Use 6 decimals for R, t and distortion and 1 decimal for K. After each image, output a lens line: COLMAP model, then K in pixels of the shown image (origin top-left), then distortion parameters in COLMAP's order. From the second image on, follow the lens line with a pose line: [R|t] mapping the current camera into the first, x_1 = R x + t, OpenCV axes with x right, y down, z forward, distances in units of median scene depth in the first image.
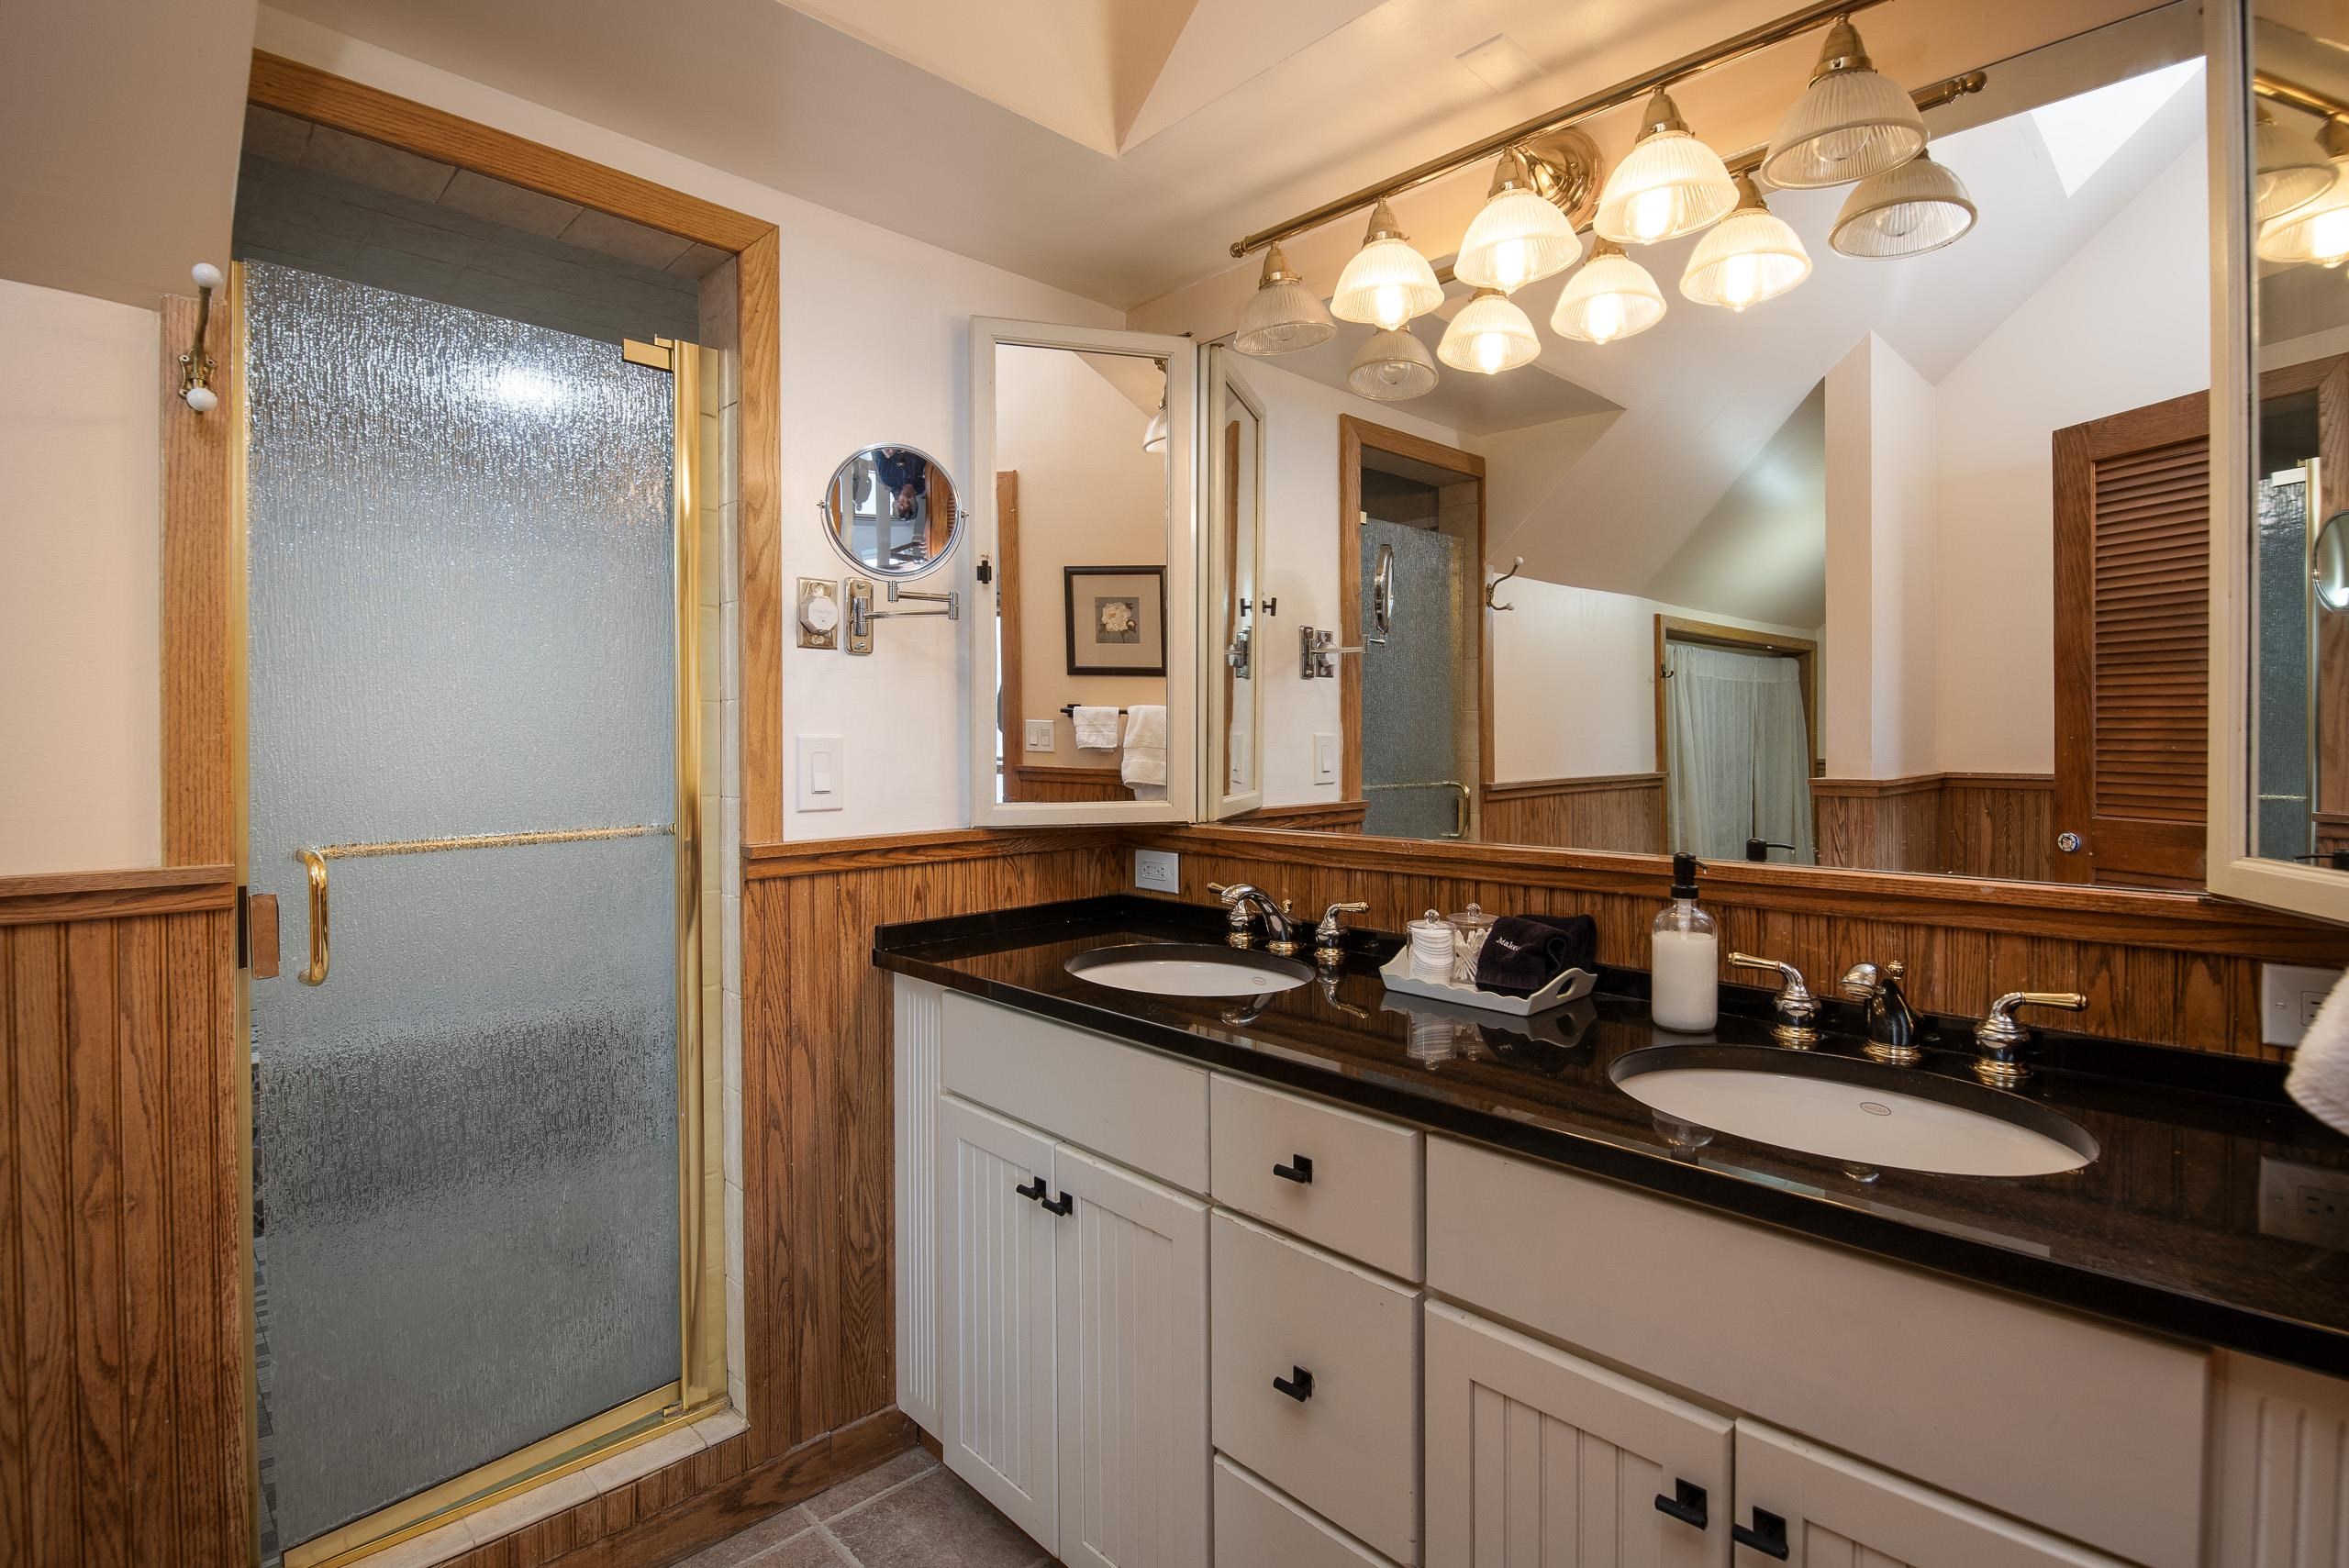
lens RADIAL K [[1132.9, 0, 1176.2], [0, 1132.9, 747.4], [0, 0, 1]] dist [-0.001843, -0.000314]
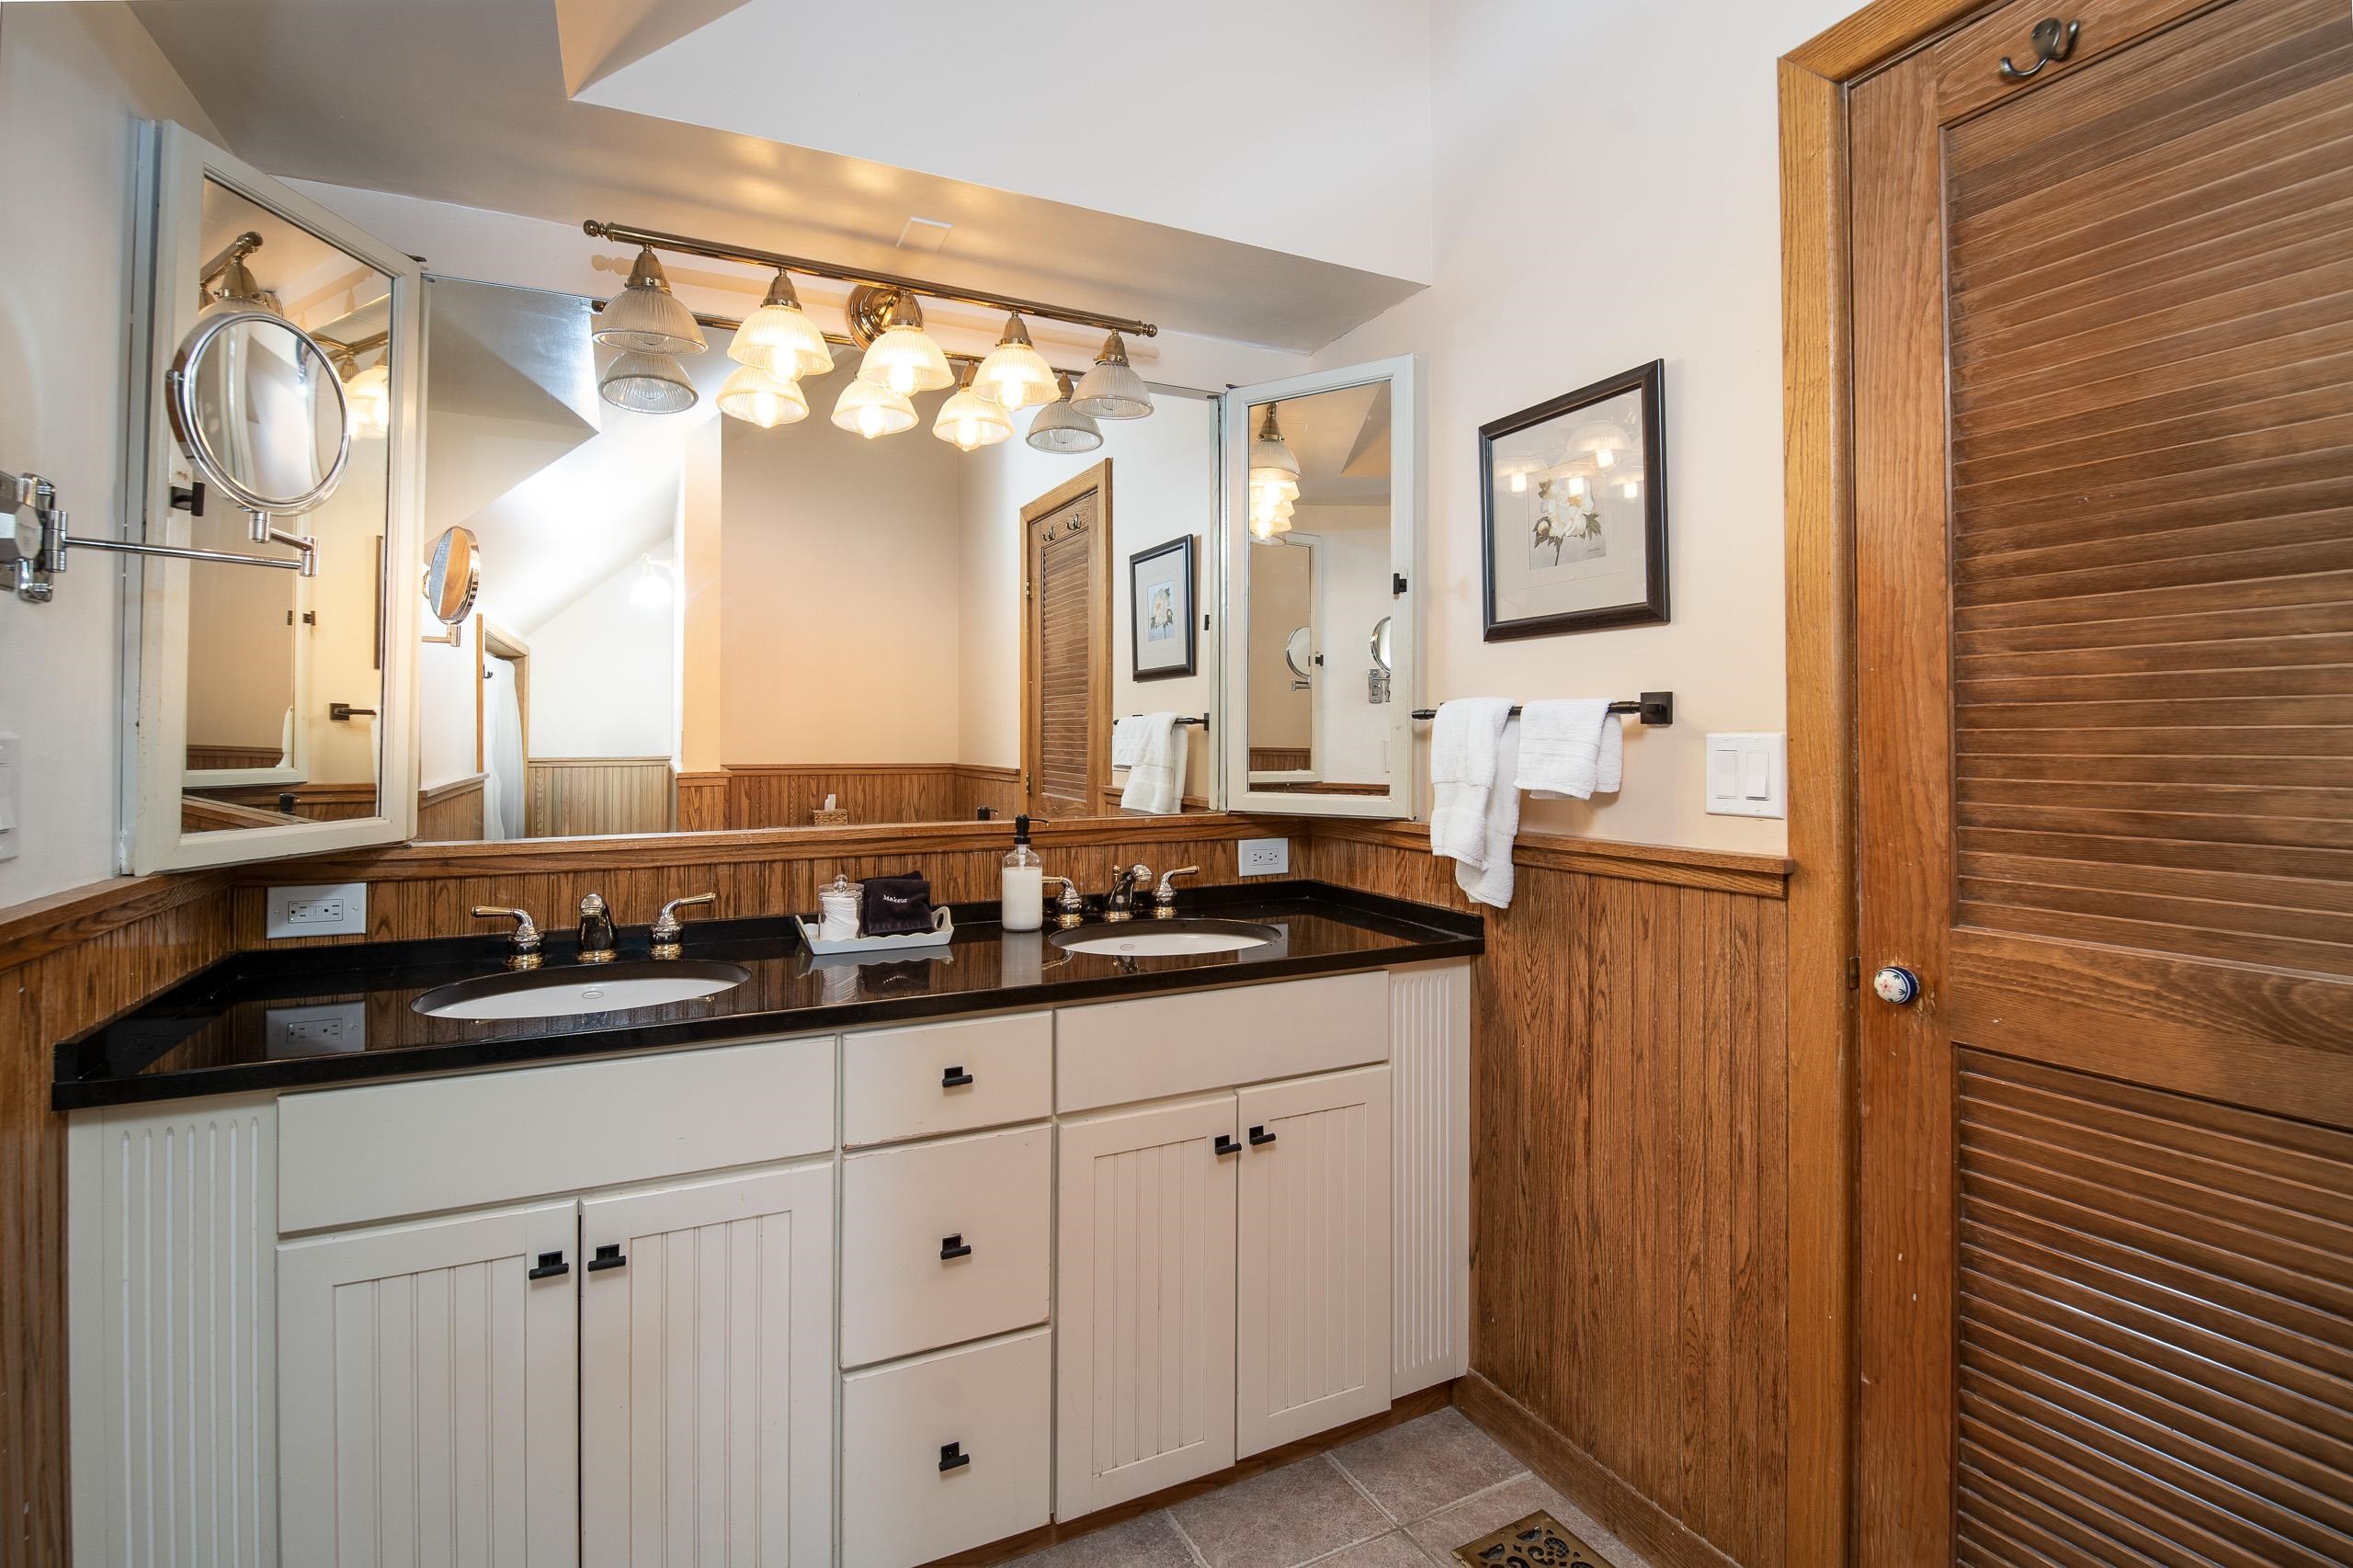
lens RADIAL K [[1105.7, 0, 1174.3], [0, 1105.7, 729.2], [0, 0, 1]] dist [-0.001364, -0.000421]
pose [[0.318613, 0.009904, 0.947833, -0.897732], [0.007296, 0.999890, -0.012900, -0.001424], [-0.947857, 0.011025, 0.318506, 0.327801]]
